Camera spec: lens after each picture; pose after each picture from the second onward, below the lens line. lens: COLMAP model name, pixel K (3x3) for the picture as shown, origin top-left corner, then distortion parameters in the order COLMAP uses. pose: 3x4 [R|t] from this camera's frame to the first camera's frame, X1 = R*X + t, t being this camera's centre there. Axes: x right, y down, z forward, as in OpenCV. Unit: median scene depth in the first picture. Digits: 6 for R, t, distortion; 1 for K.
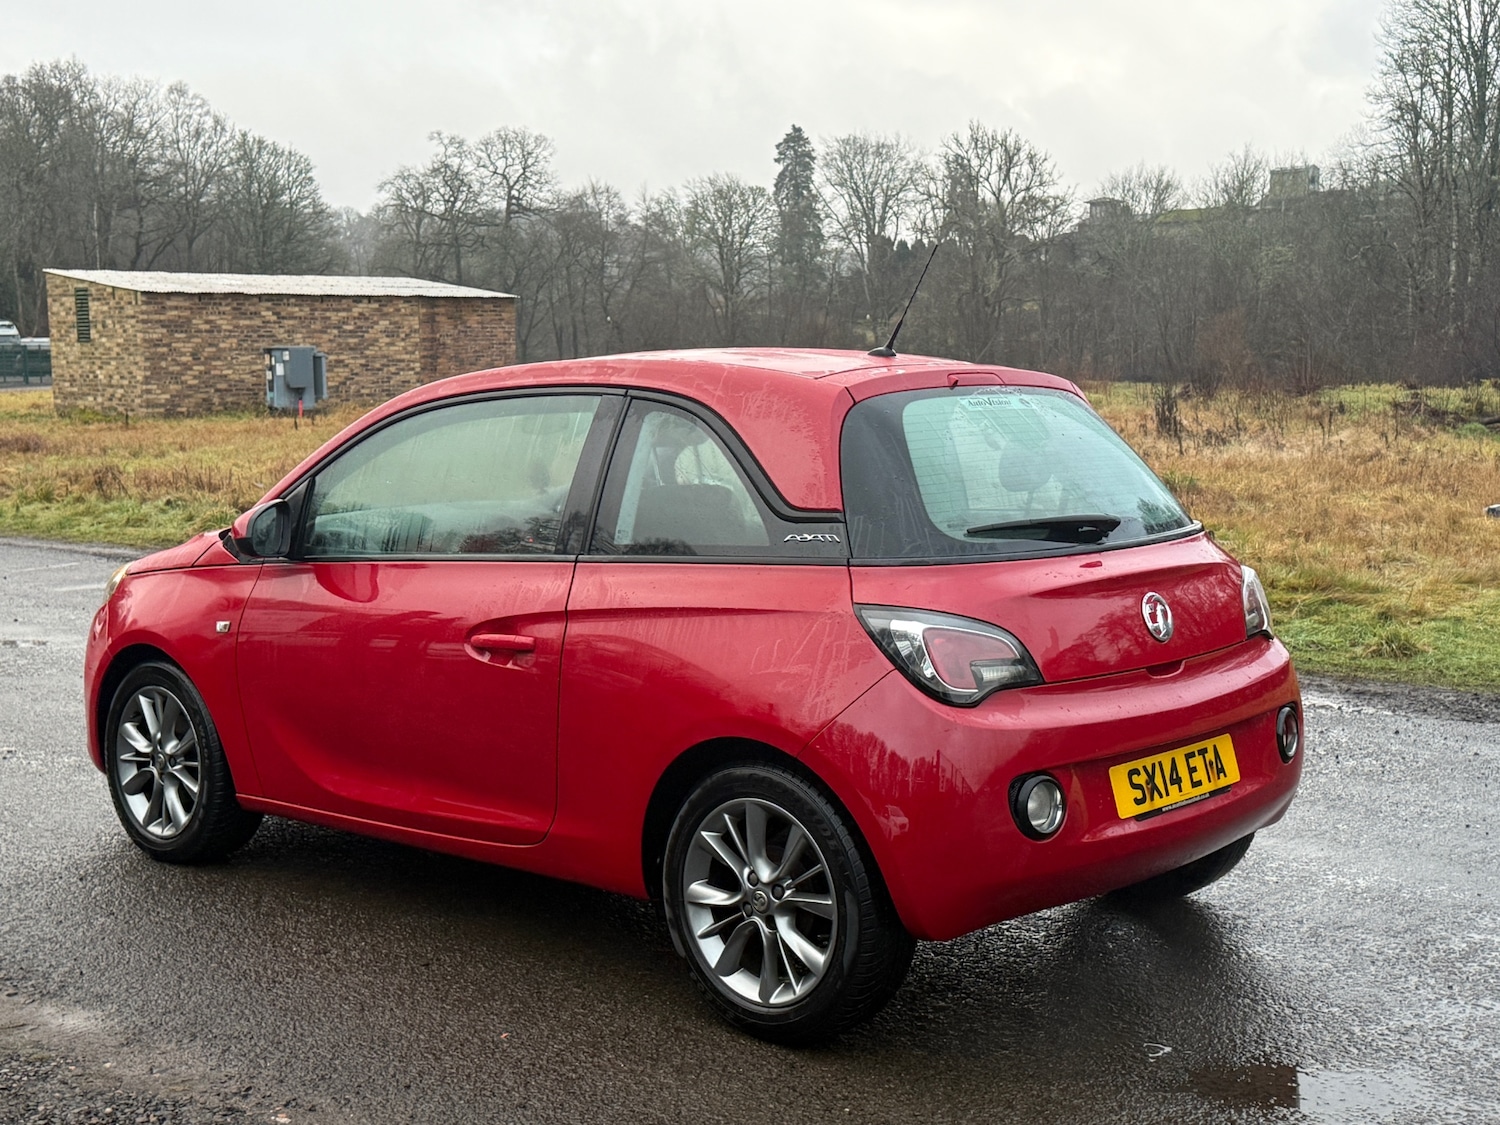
lens RADIAL K [[1970.9, 0, 754.9], [0, 1970.9, 554.6], [0, 0, 1]] dist [0.142094, 0.000000]
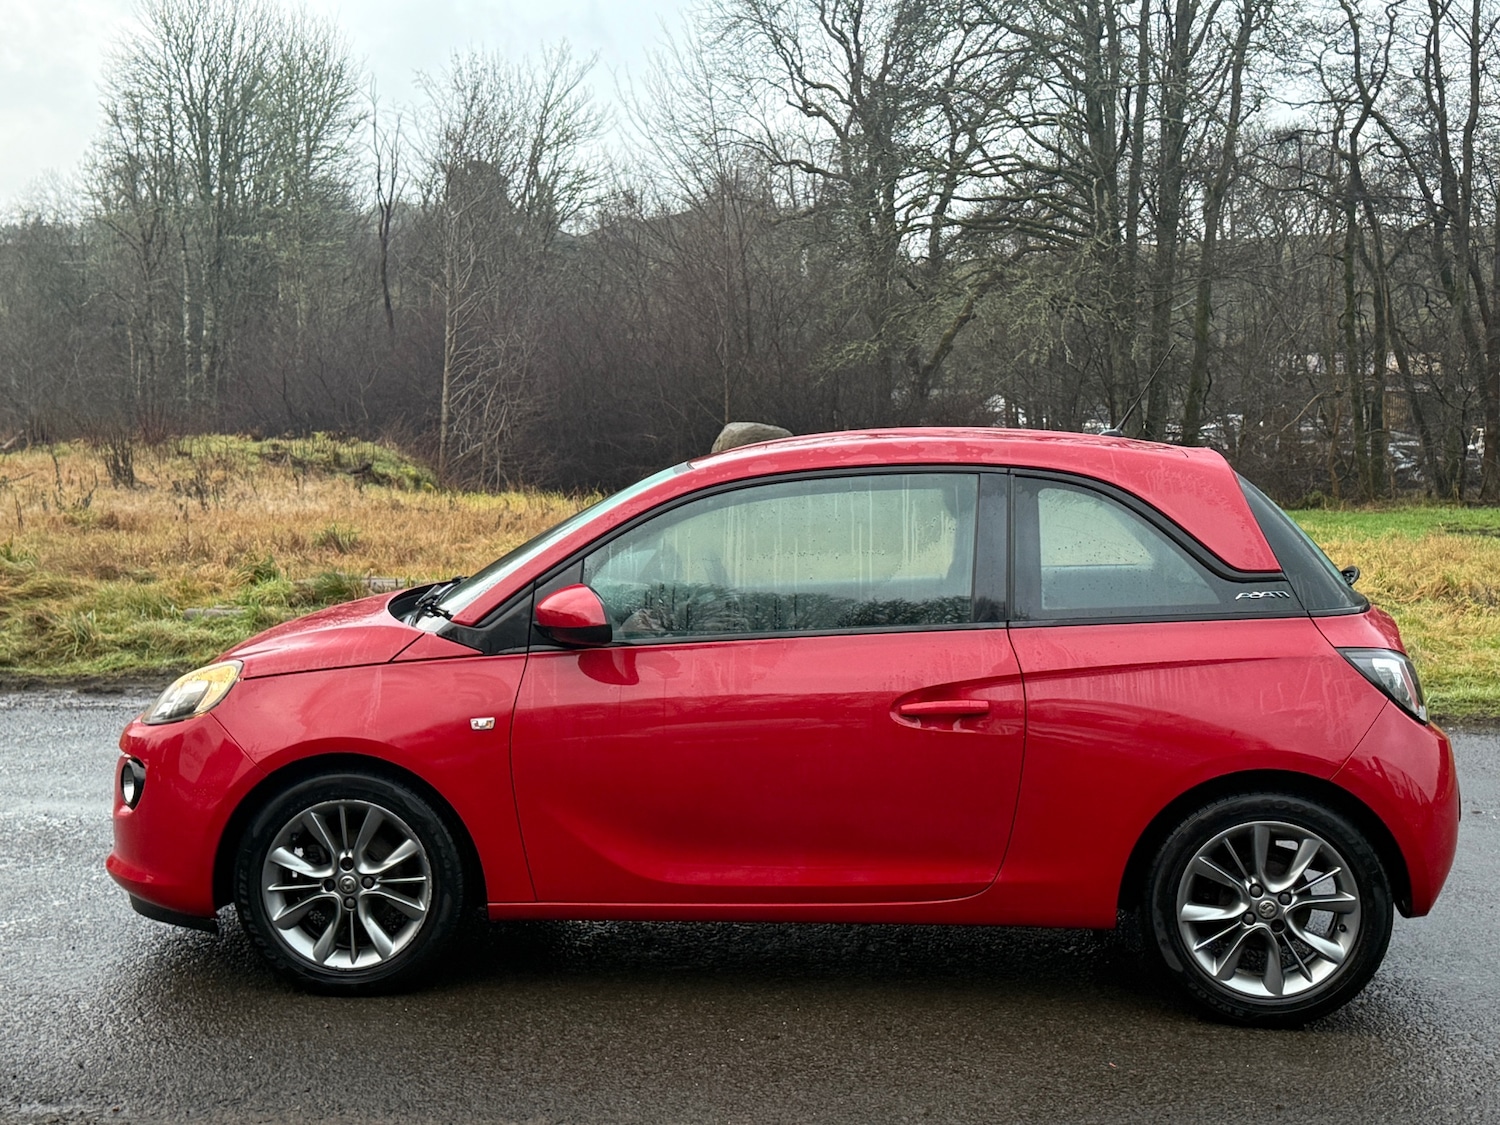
lens RADIAL K [[1970.9, 0, 757.3], [0, 1970.9, 565.8], [0, 0, 1]] dist [0.142094, 0.000000]
pose [[0.796524, -0.037863, 0.603420, -0.835237], [0.048277, 0.998833, -0.001051, -0.035309], [-0.602676, 0.029968, 0.797423, 0.214968]]
